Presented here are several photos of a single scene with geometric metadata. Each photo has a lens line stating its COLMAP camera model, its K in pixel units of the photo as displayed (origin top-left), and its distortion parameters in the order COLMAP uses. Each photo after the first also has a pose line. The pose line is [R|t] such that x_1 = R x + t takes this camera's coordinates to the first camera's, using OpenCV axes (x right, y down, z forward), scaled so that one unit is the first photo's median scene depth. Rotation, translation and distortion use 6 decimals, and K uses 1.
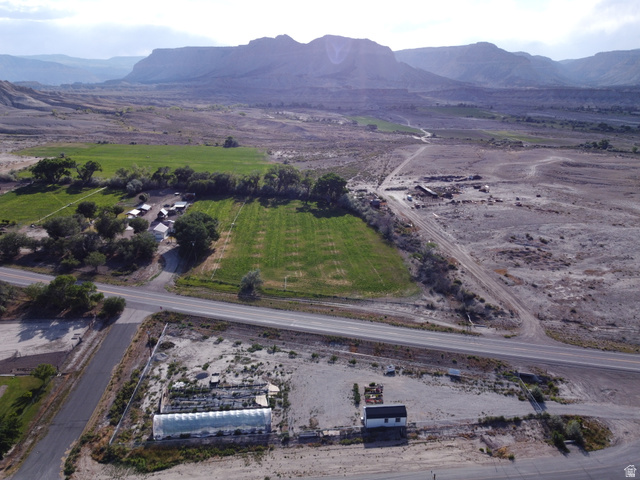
lens RADIAL K [[486.8, 0, 320.0], [0, 486.8, 240.0], [0, 0, 1]] dist [-0.009493, 0.002247]
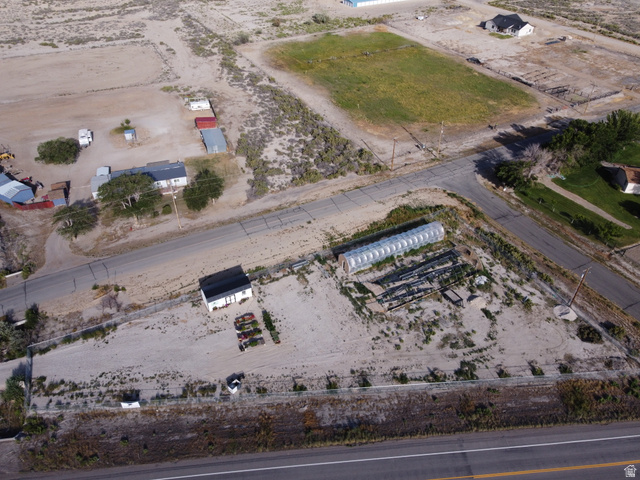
lens RADIAL K [[486.8, 0, 320.0], [0, 486.8, 240.0], [0, 0, 1]] dist [-0.009493, 0.002247]
pose [[-0.918517, 0.244714, -0.310550, 0.179531], [-0.116942, 0.582158, 0.804622, -0.333919], [0.377692, 0.775375, -0.506105, 1.130784]]
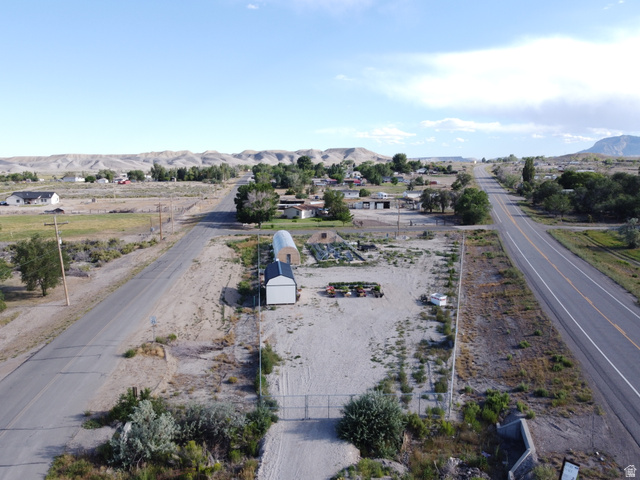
lens RADIAL K [[486.8, 0, 320.0], [0, 486.8, 240.0], [0, 0, 1]] dist [-0.009493, 0.002247]
pose [[0.030182, 0.151317, -0.988024, 0.582854], [-0.298559, 0.944714, 0.135564, 0.163920], [0.953914, 0.290892, 0.073691, 0.775193]]
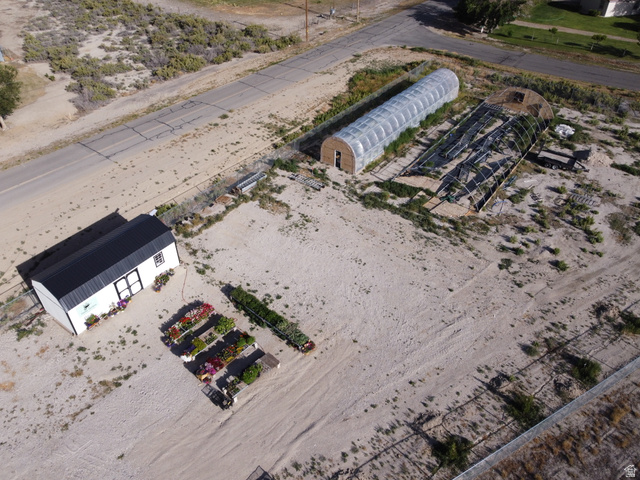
lens RADIAL K [[486.8, 0, 320.0], [0, 486.8, 240.0], [0, 0, 1]] dist [-0.009493, 0.002247]
pose [[-0.664083, 0.469001, -0.582264, 0.172606], [-0.219647, 0.622037, 0.751549, 0.056180], [0.714667, 0.626984, -0.310070, 0.935053]]
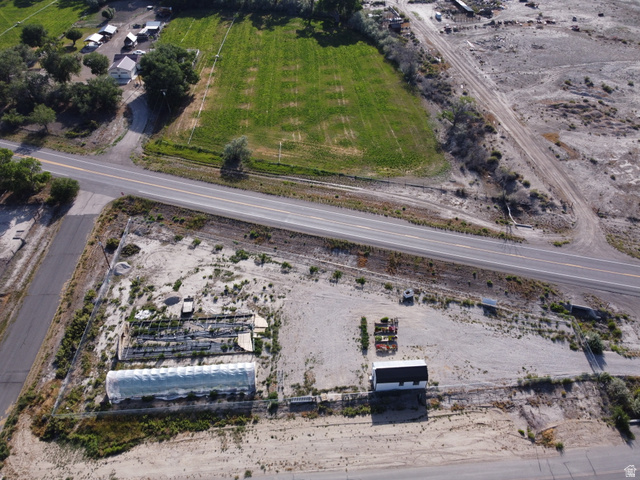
lens RADIAL K [[486.8, 0, 320.0], [0, 486.8, 240.0], [0, 0, 1]] dist [-0.009493, 0.002247]
pose [[0.999847, 0.012011, -0.012728, 0.009334], [-0.006309, 0.925757, 0.378066, -0.108578], [0.016324, -0.377928, 0.925691, 0.276789]]
